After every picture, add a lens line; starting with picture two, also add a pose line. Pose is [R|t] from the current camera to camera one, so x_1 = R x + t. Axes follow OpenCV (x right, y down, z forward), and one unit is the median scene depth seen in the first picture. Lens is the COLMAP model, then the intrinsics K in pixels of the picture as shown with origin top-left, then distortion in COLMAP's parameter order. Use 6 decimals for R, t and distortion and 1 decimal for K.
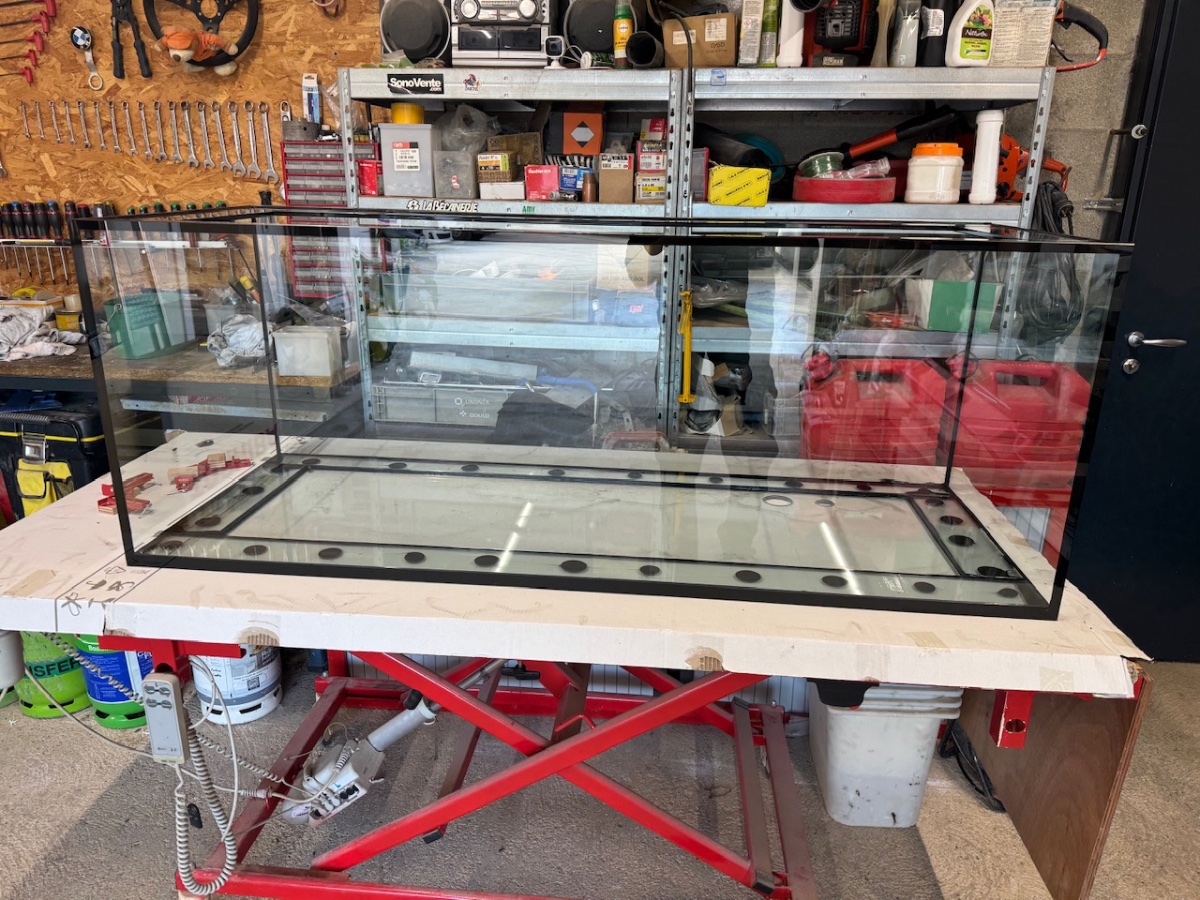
lens RADIAL K [[864.6, 0, 598.1], [0, 864.6, 453.2], [0, 0, 1]] dist [0.016939, -0.026705]
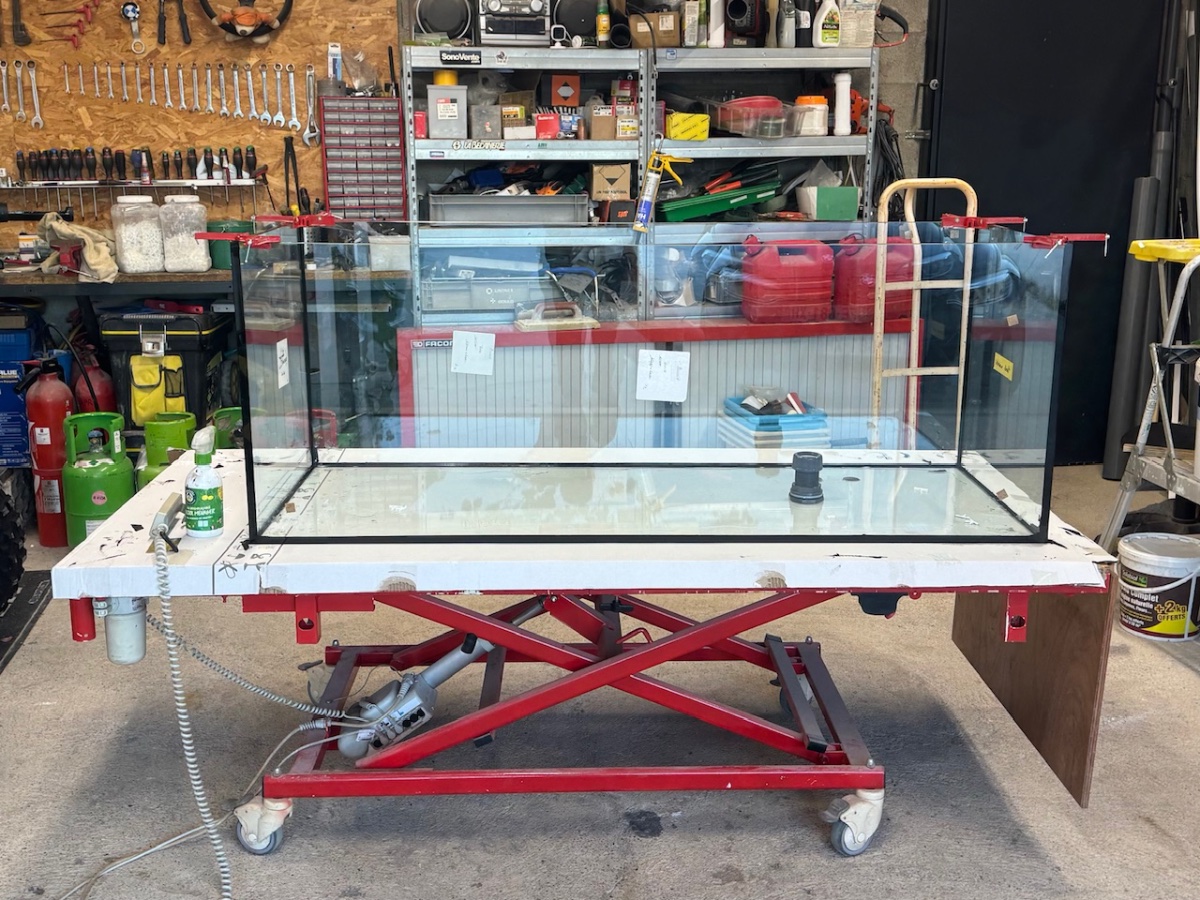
lens RADIAL K [[1382.0, 0, 597.4], [0, 1382.0, 457.5], [0, 0, 1]] dist [0.039226, 0.000000]
pose [[0.963060, -0.077955, 0.257757, -0.598968], [0.094264, 0.994213, -0.051517, 0.333787], [-0.252249, 0.073911, 0.964835, -1.112263]]
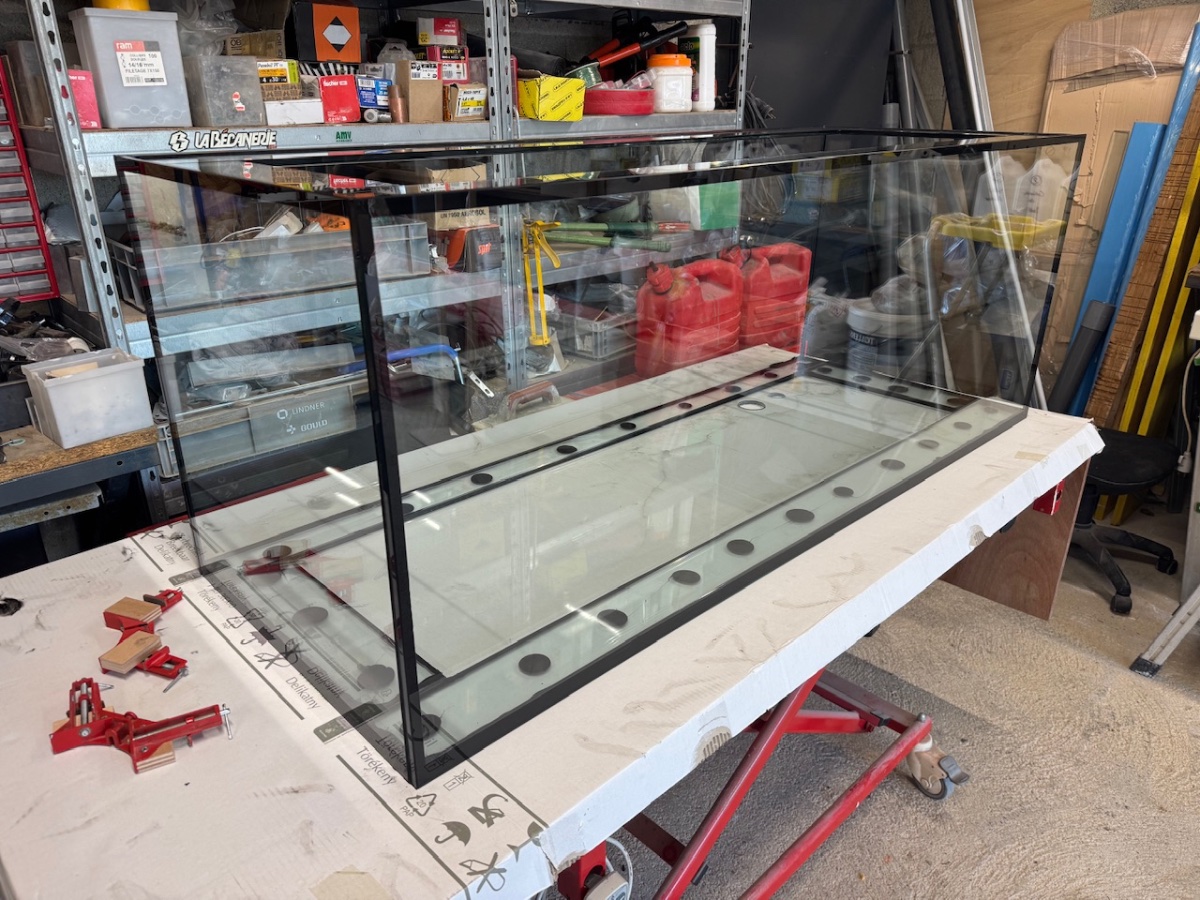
lens RADIAL K [[864.6, 0, 608.2], [0, 864.6, 438.6], [0, 0, 1]] dist [0.016939, -0.026705]
pose [[0.648067, -0.298051, 0.700839, -0.529554], [0.237217, 0.953459, 0.186129, -0.116108], [-0.723697, 0.045627, 0.688608, 0.324679]]
